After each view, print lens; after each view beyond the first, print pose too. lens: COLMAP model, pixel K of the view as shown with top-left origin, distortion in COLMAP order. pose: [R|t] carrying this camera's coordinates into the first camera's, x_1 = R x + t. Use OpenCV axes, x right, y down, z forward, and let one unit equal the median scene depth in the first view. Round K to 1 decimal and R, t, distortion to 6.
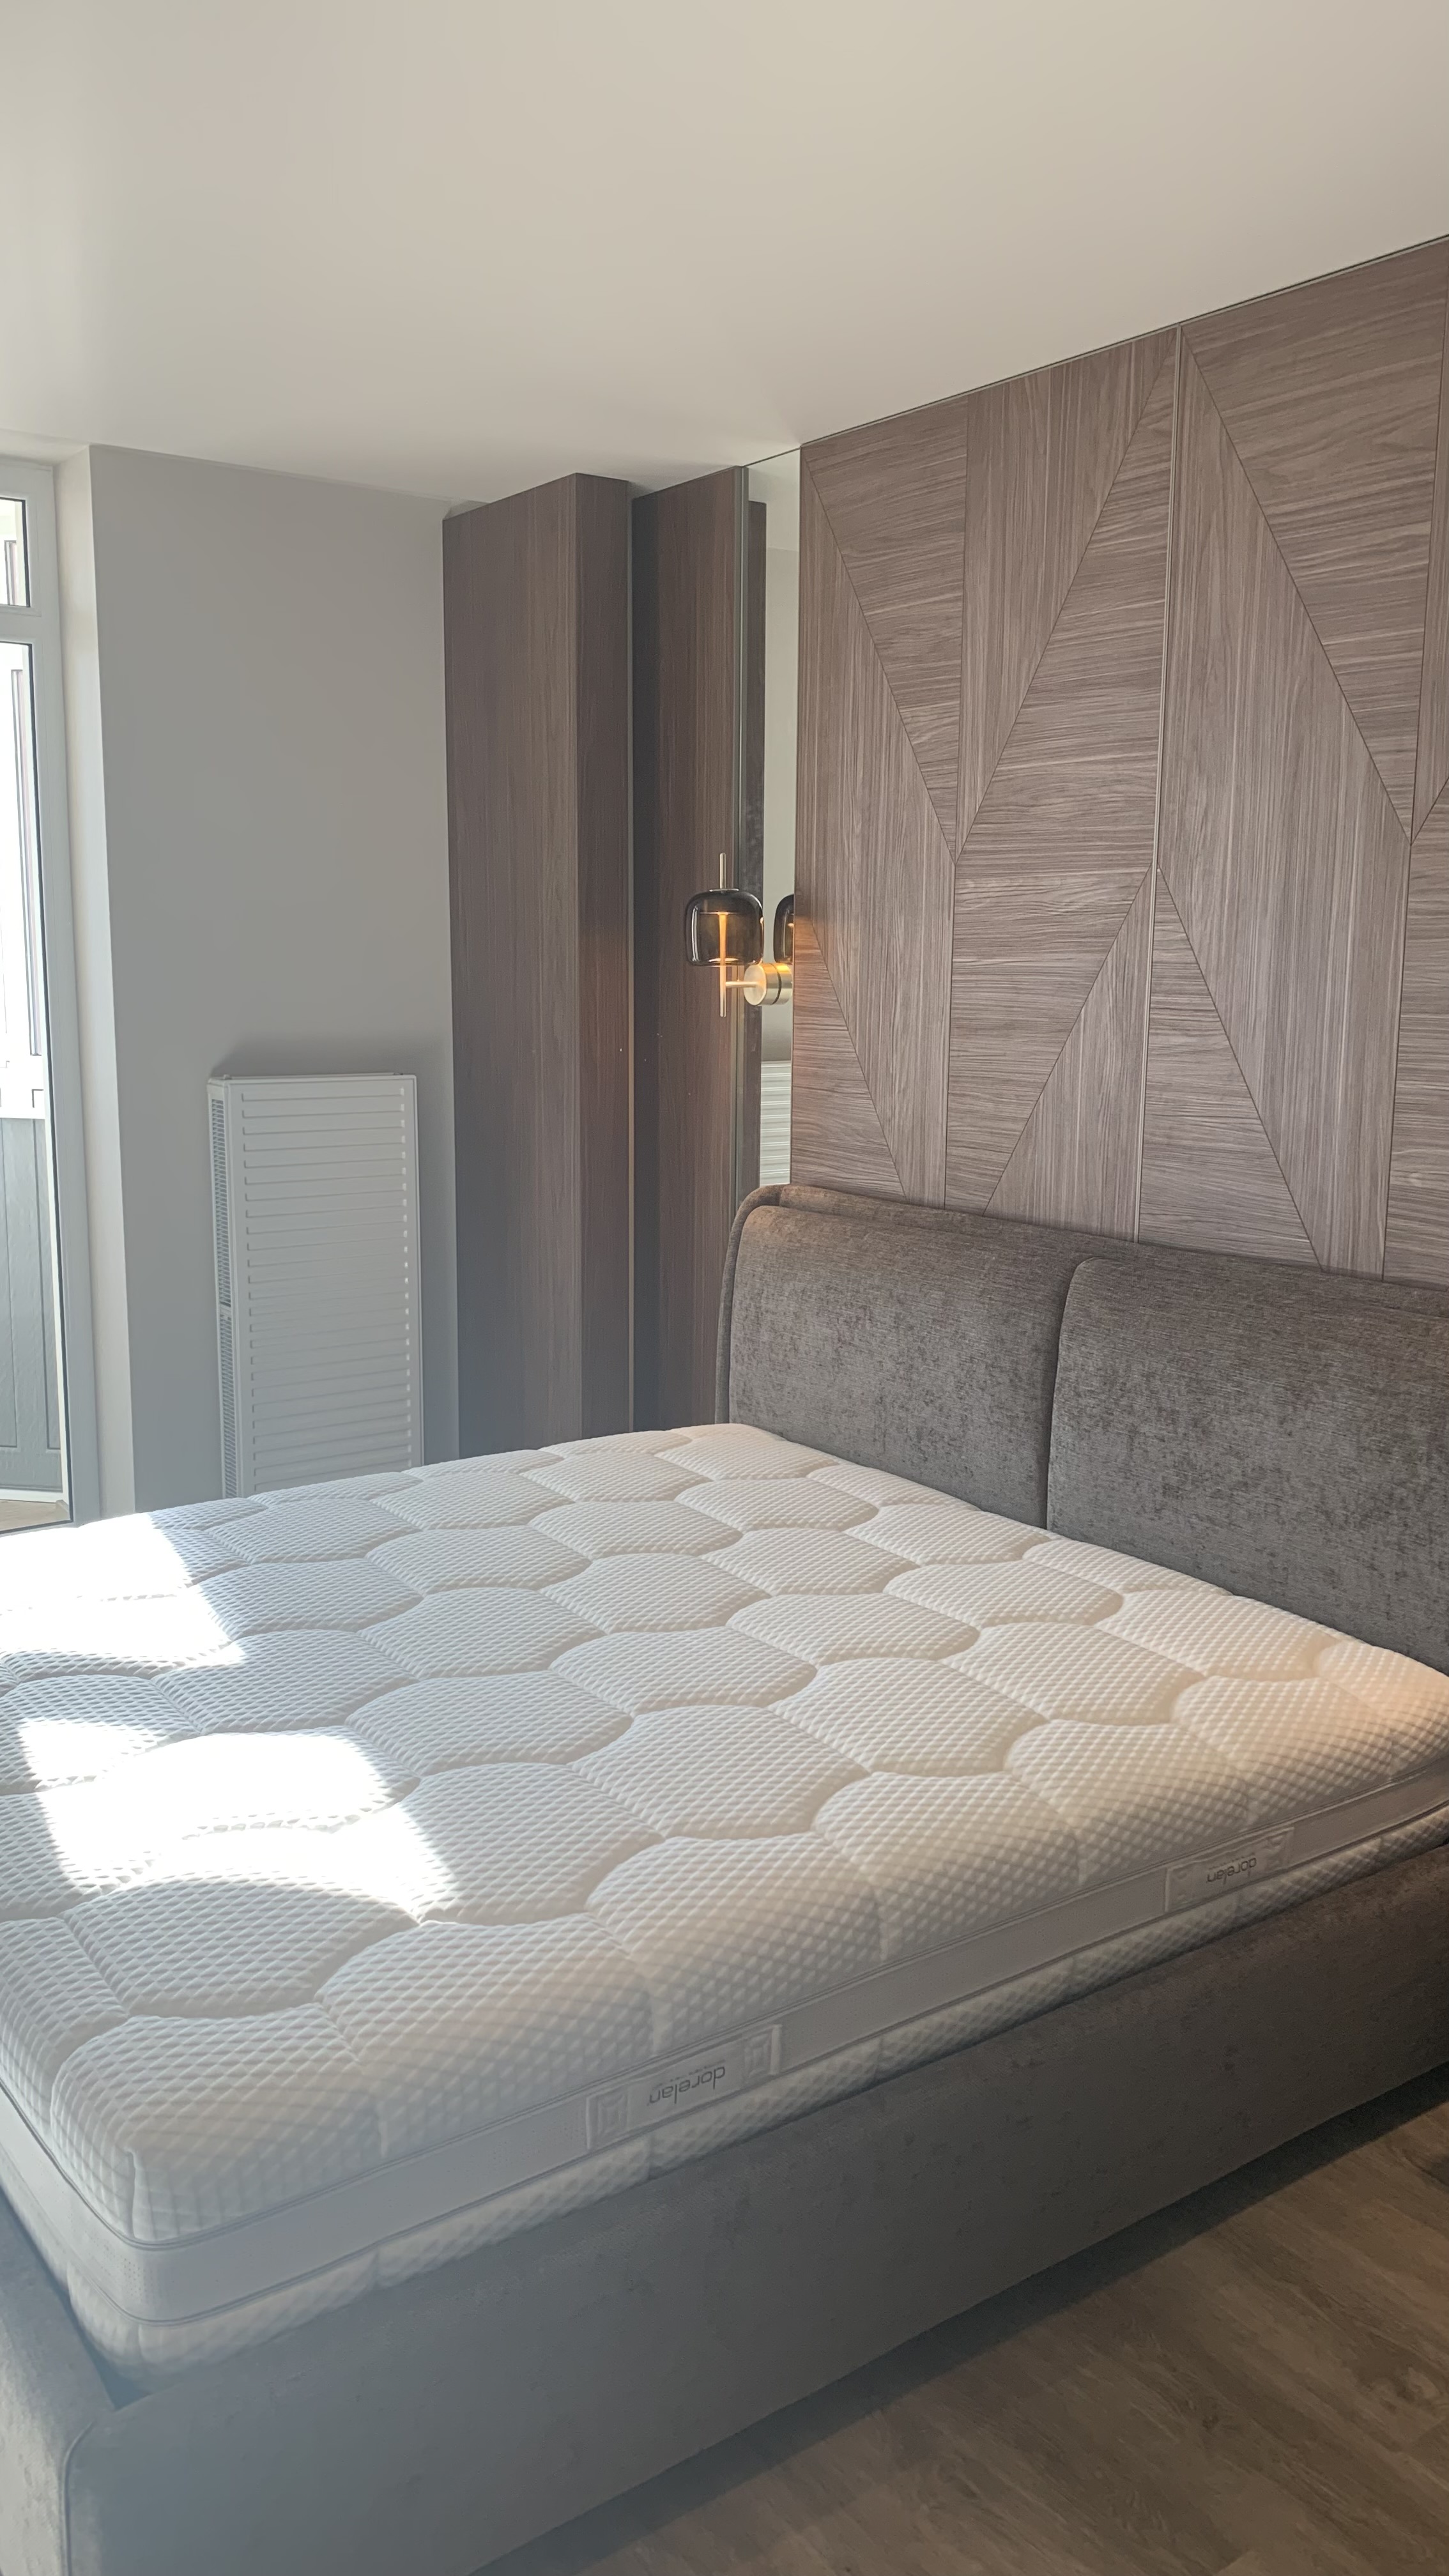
lens RADIAL K [[1997.0, 0, 724.5], [0, 1997.0, 1288.0], [0, 0, 1]] dist [0.009430, 0.001861]
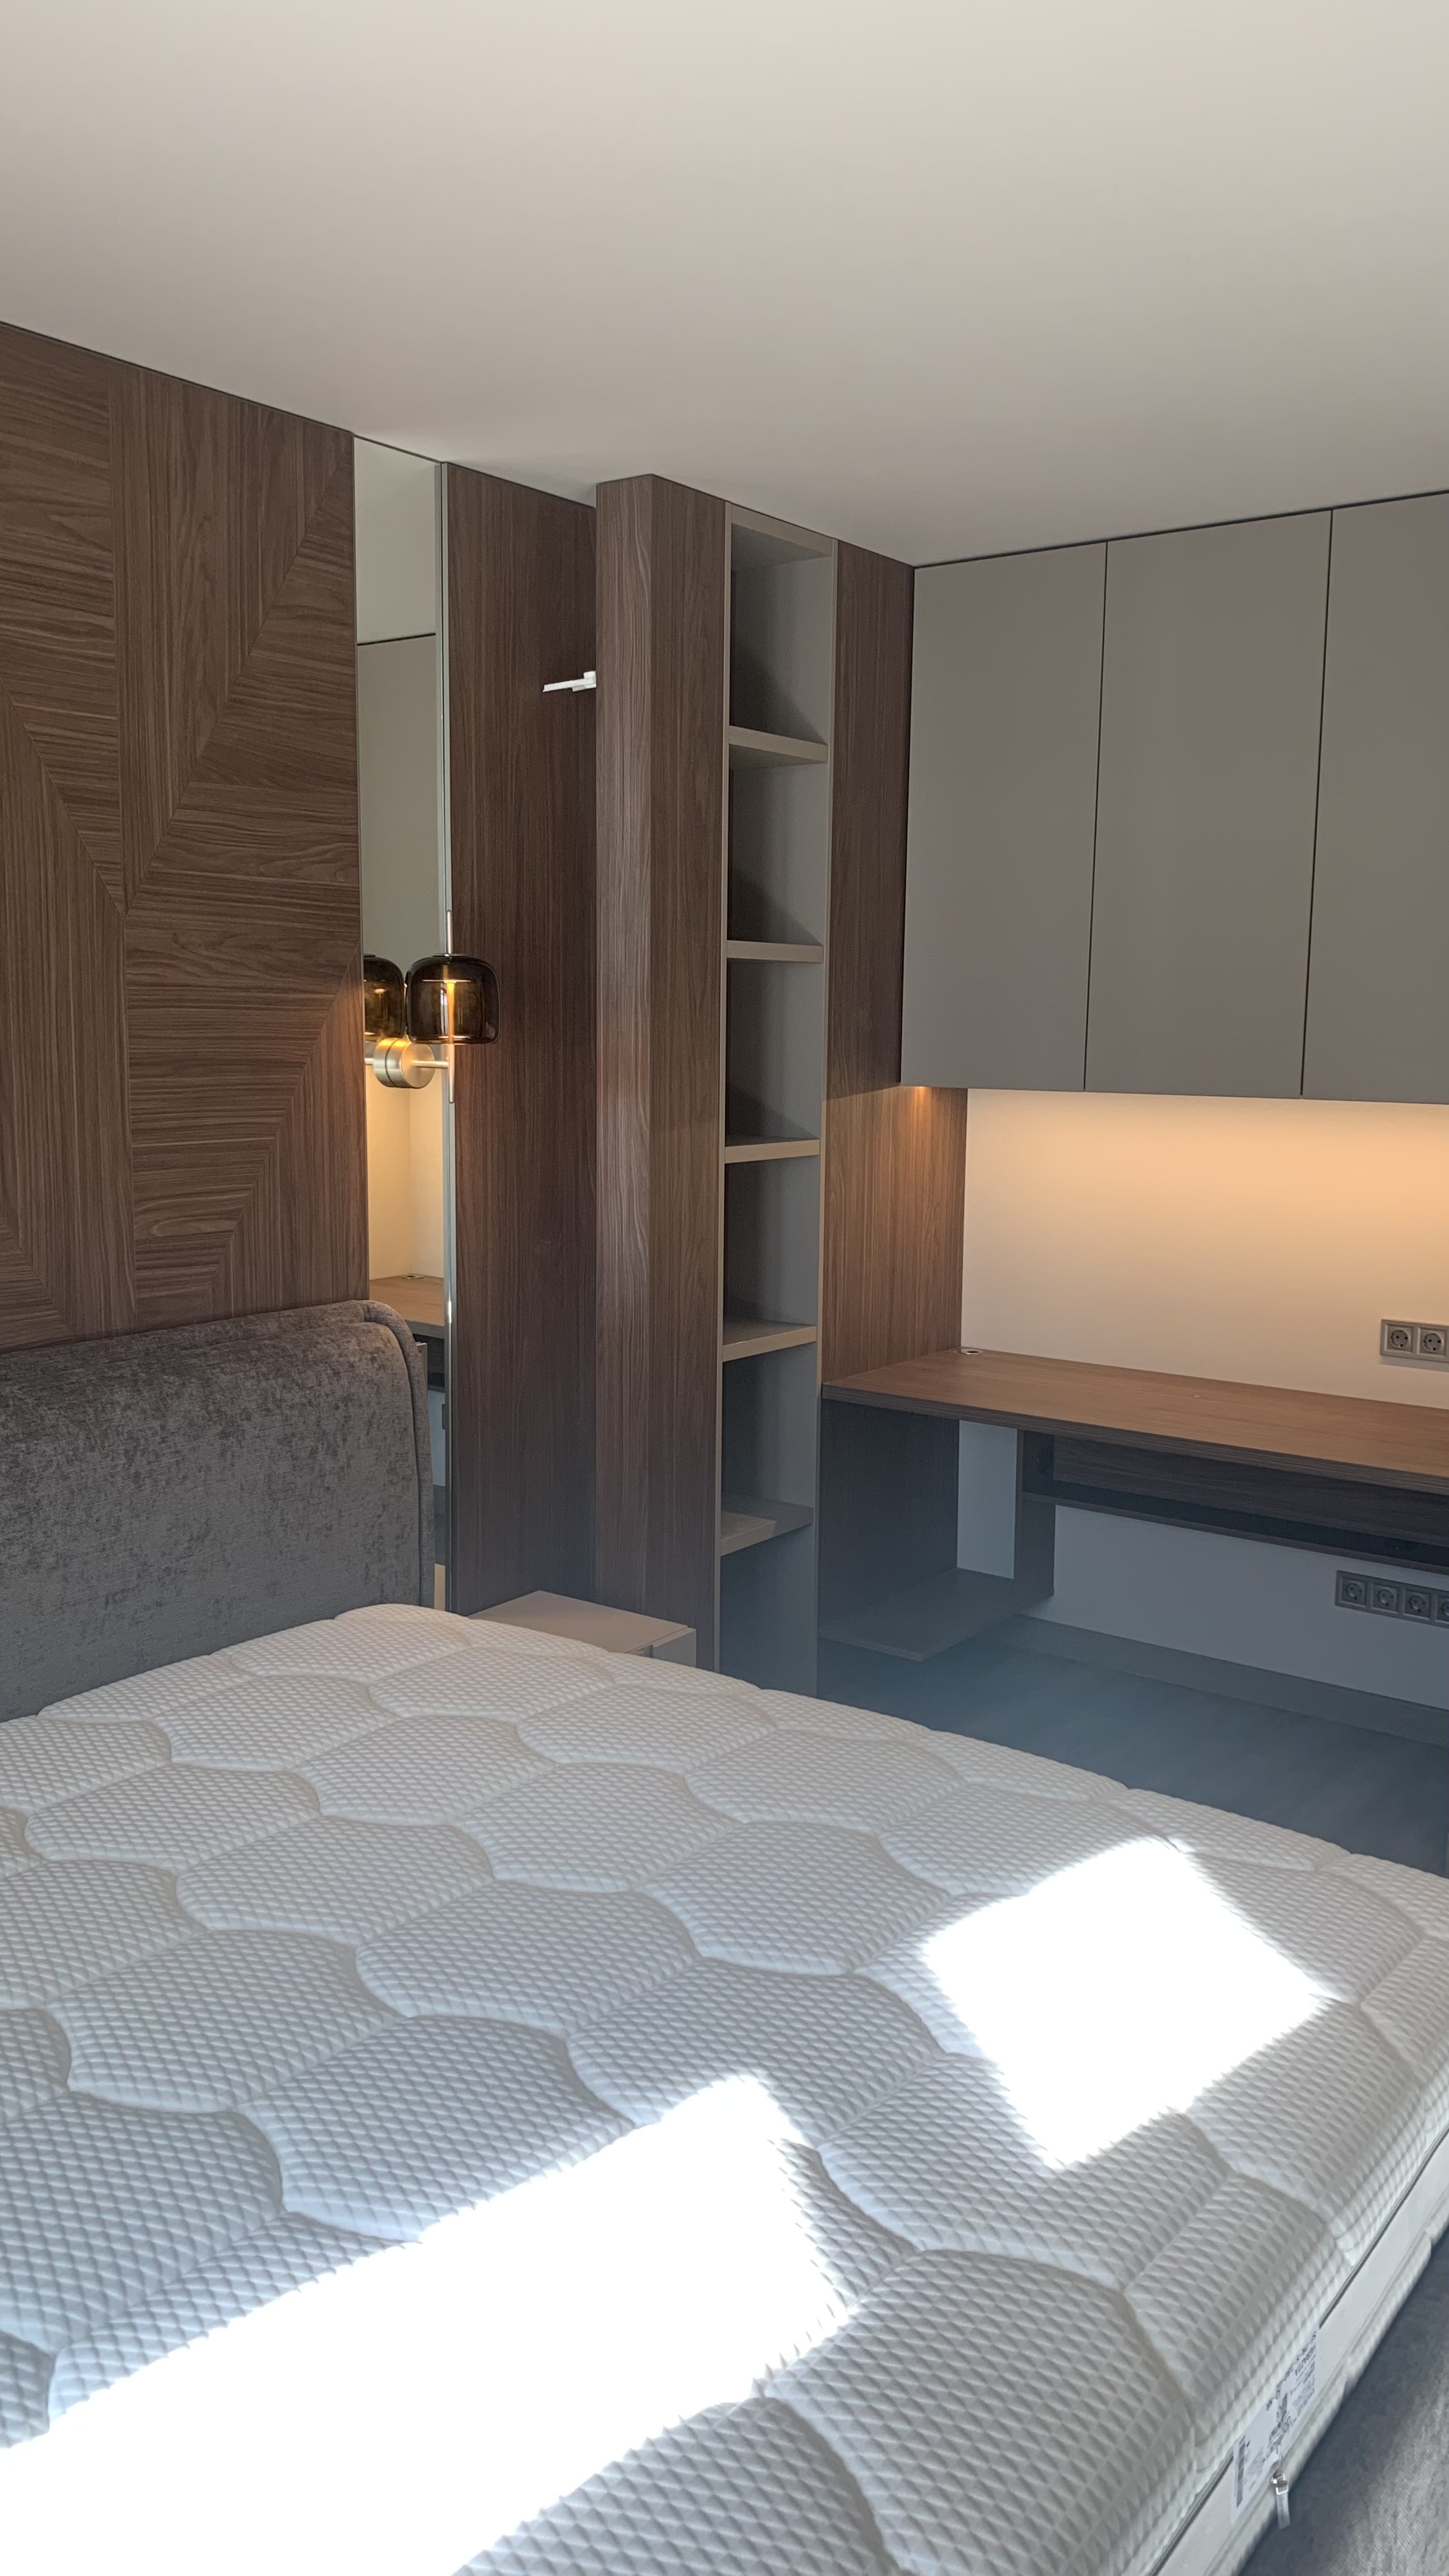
lens RADIAL K [[1969.4, 0, 724.5], [0, 1969.4, 1288.0], [0, 0, 1]] dist [0.008506, -0.008070]
pose [[-0.301911, -0.151843, 0.941166, -0.763386], [0.154167, 0.966464, 0.205379, -0.198311], [-0.940788, 0.207103, -0.268377, 1.020391]]
